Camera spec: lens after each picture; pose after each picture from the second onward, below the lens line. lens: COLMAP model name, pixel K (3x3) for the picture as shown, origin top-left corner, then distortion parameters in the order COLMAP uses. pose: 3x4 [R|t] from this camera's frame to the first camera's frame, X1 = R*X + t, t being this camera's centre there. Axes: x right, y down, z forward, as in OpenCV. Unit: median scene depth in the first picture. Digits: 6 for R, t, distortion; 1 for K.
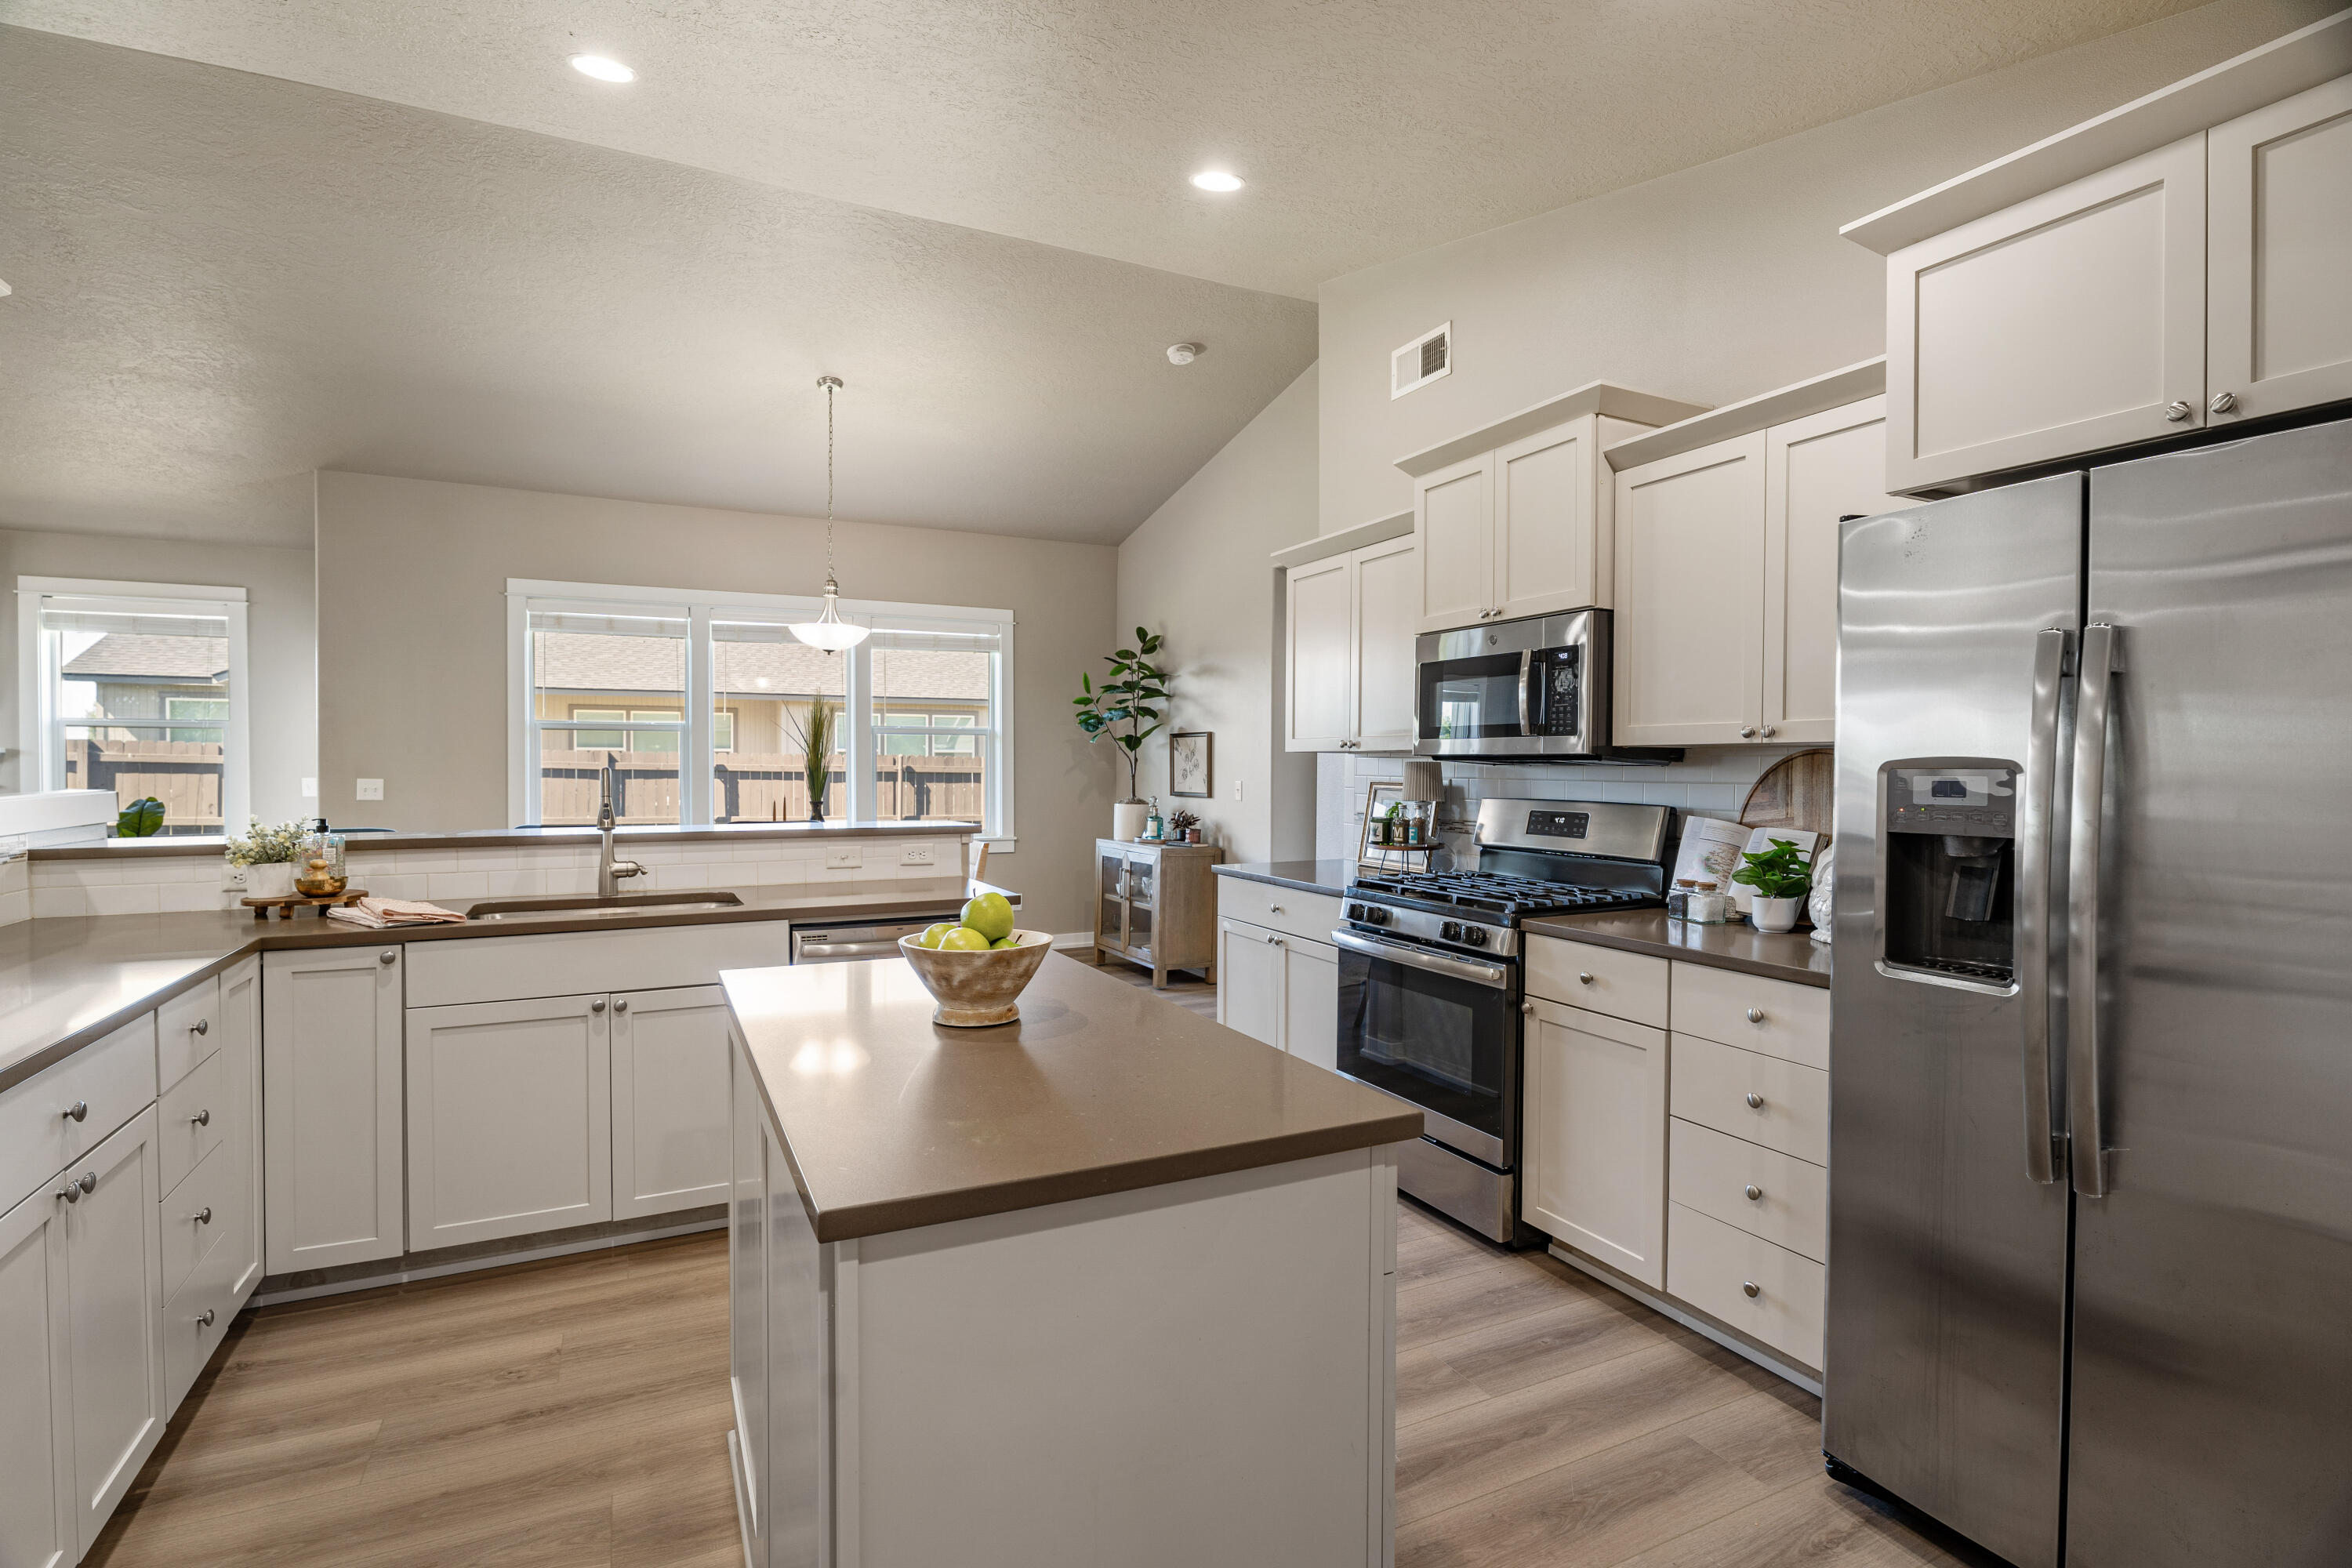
lens RADIAL K [[1104.0, 0, 1147.3], [0, 1104.0, 772.2], [0, 0, 1]] dist [-0.011076, -0.000182]
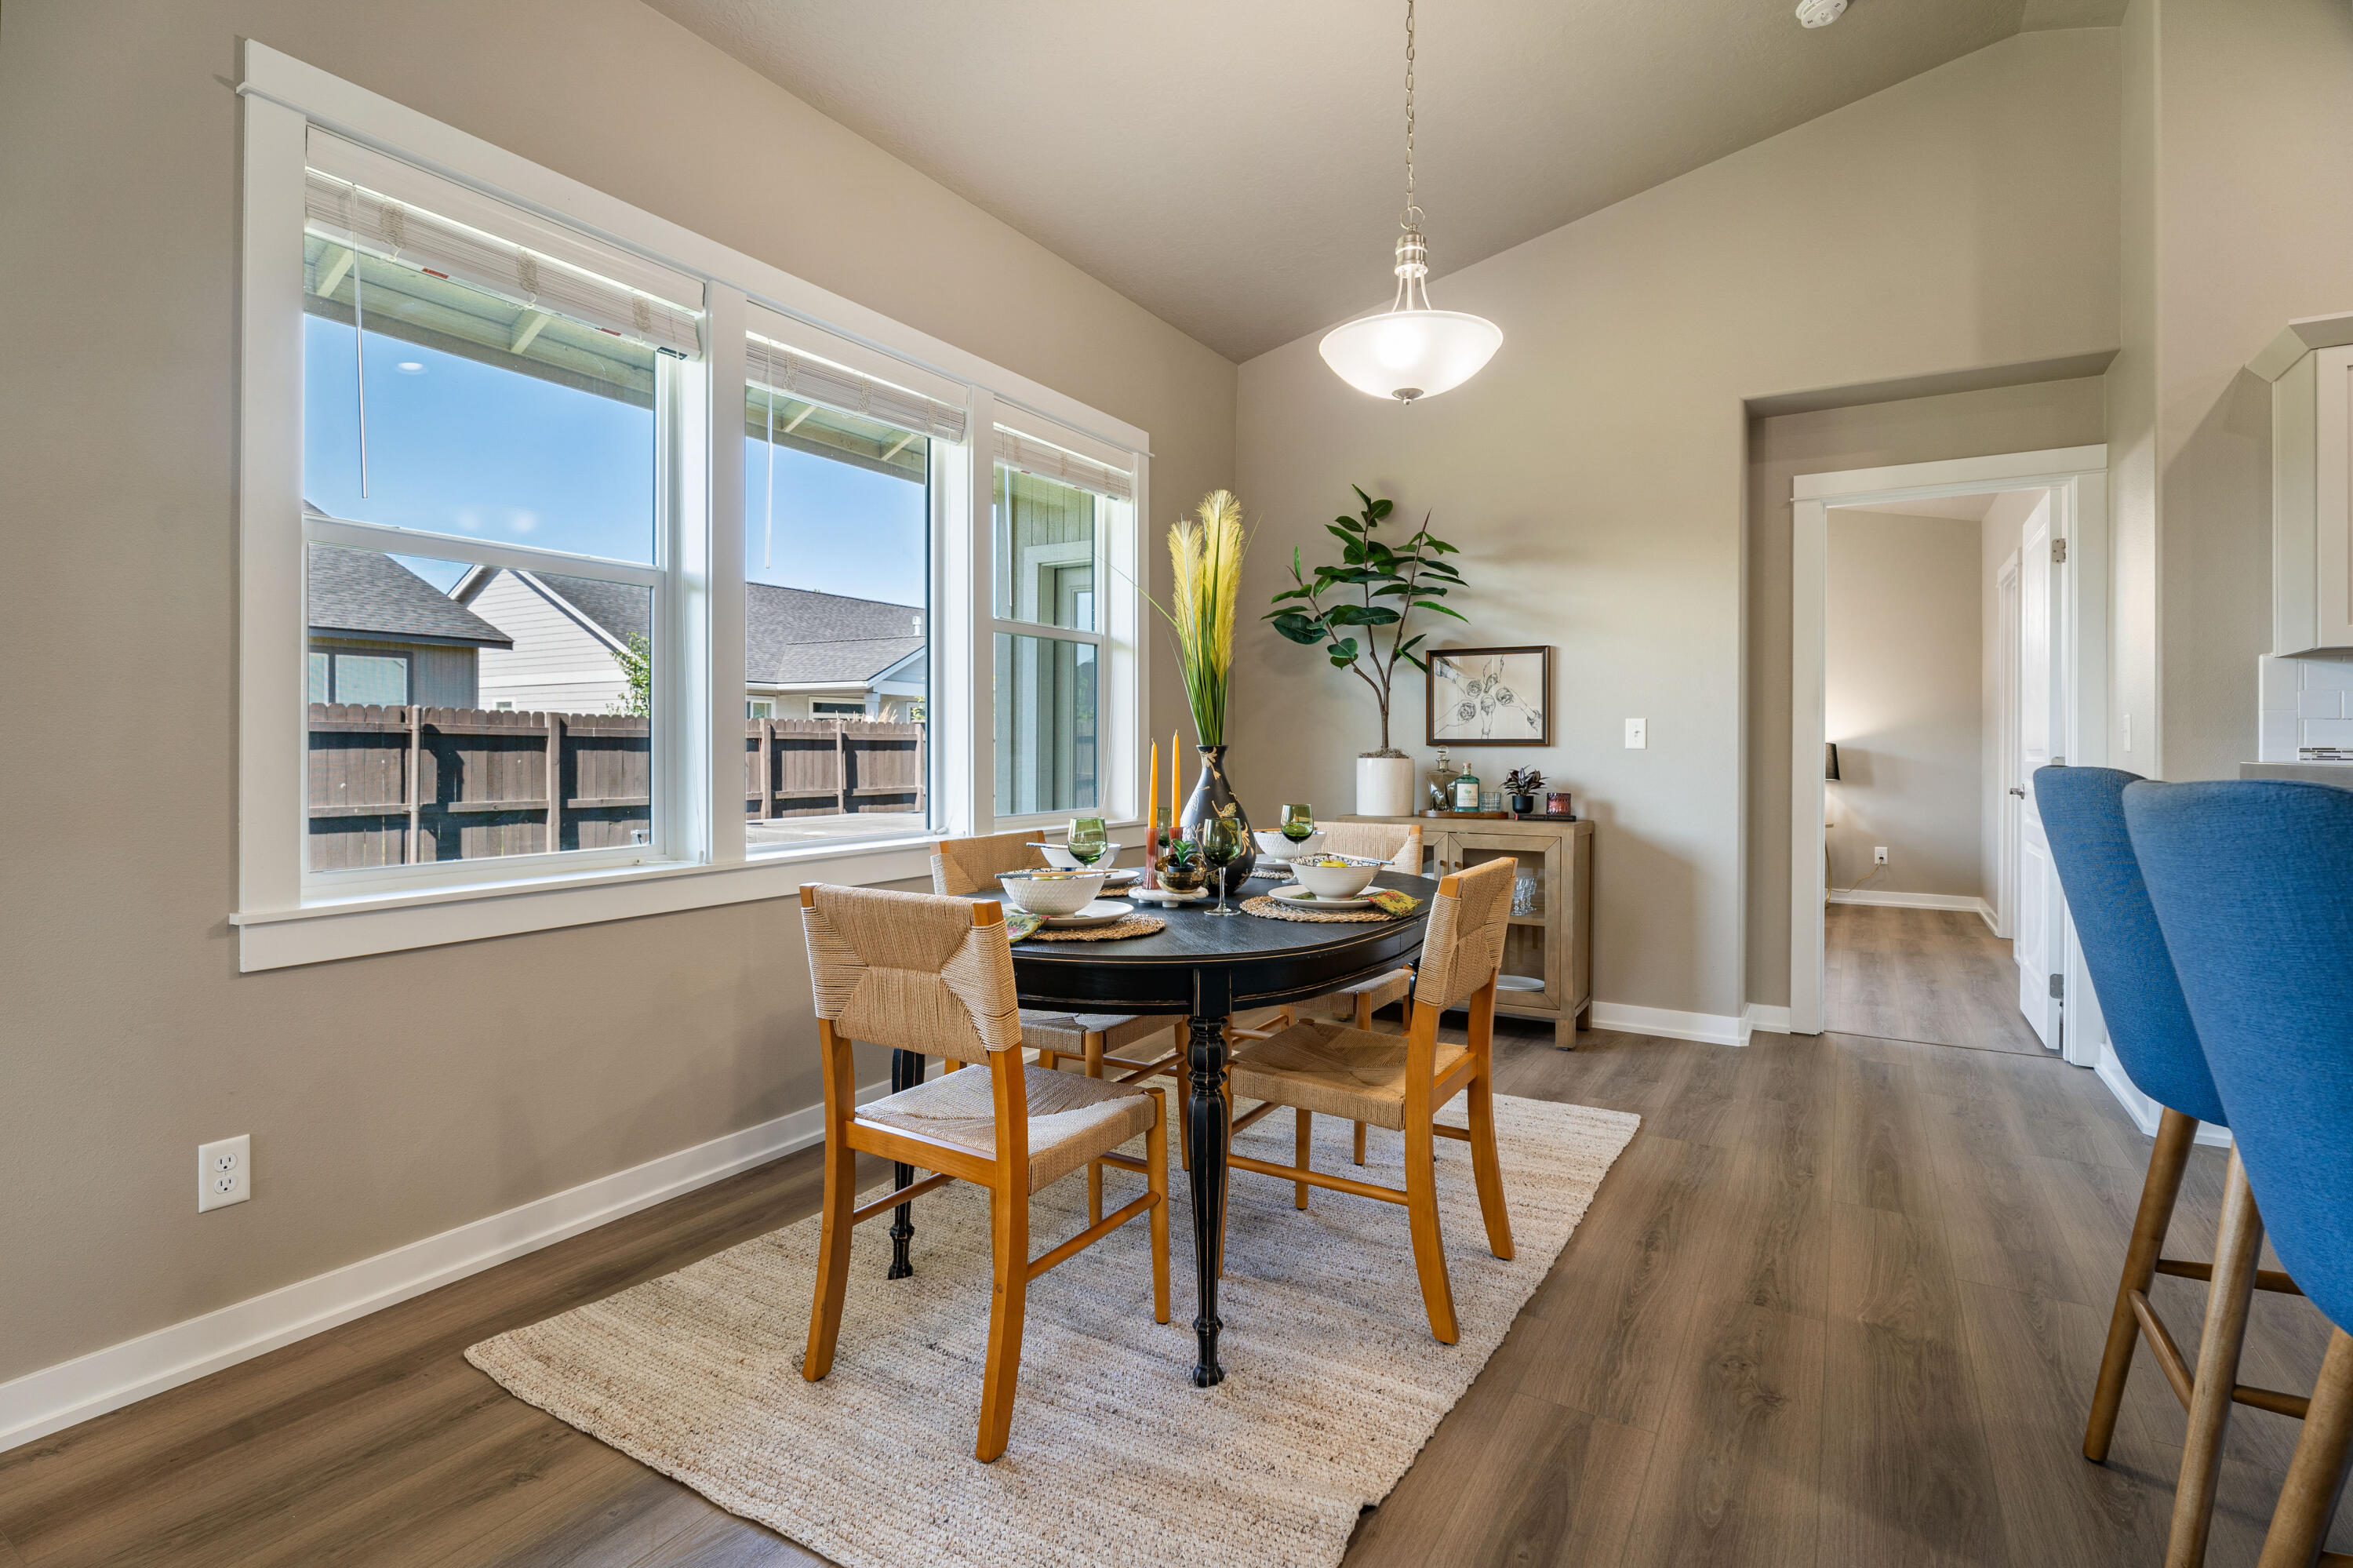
lens RADIAL K [[1152.1, 0, 1170.2], [0, 1152.1, 745.8], [0, 0, 1]] dist [-0.001575, -0.000243]
pose [[0.833131, -0.001156, 0.553075, -0.572460], [0.004379, 0.999980, -0.004506, 0.028581], [-0.553059, 0.006176, 0.833119, 0.613573]]
